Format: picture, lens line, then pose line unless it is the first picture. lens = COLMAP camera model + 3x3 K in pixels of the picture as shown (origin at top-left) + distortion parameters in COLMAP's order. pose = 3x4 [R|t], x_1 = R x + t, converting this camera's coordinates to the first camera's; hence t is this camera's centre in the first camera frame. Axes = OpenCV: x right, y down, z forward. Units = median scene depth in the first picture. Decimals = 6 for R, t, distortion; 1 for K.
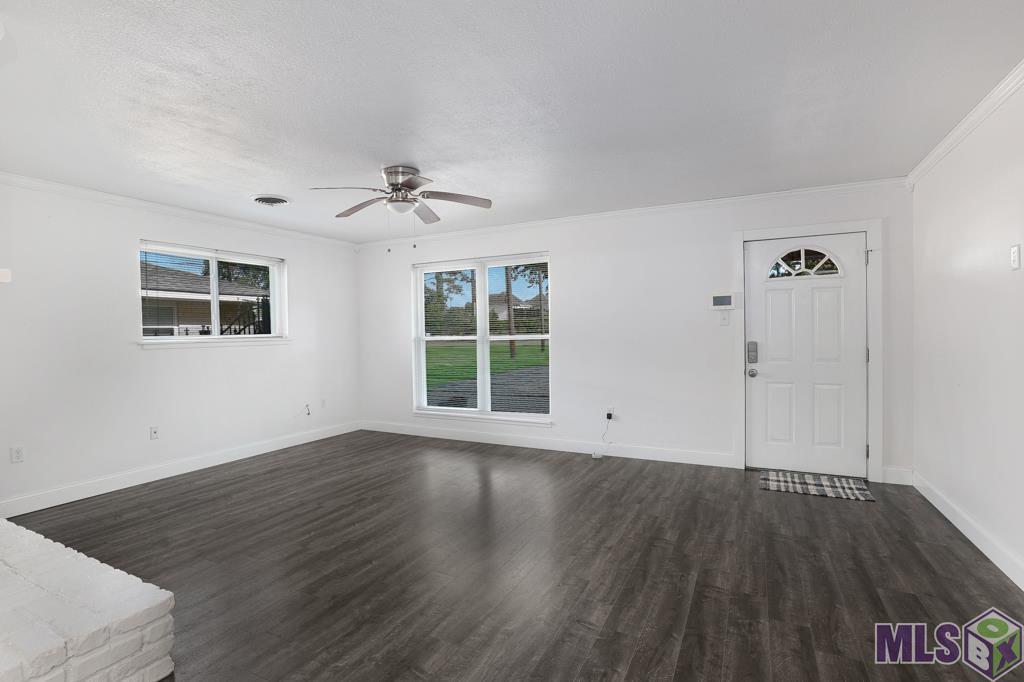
lens RADIAL K [[509.8, 0, 490.7], [0, 509.8, 333.9], [0, 0, 1]] dist [-0.047903, 0.019474]
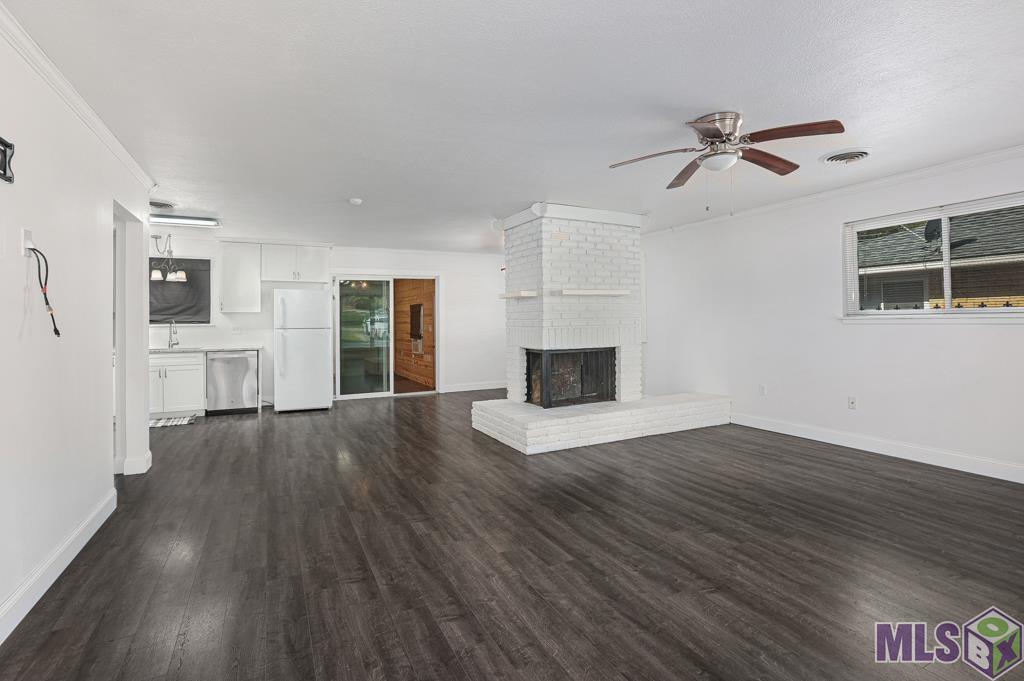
lens RADIAL K [[504.3, 0, 512.6], [0, 504.3, 318.1], [0, 0, 1]] dist [-0.072068, 0.018555]
pose [[-0.596344, 0.016575, -0.802558, 0.591458], [0.014282, 0.999848, 0.010037, -0.003874], [0.802602, -0.005477, -0.596490, 1.050333]]
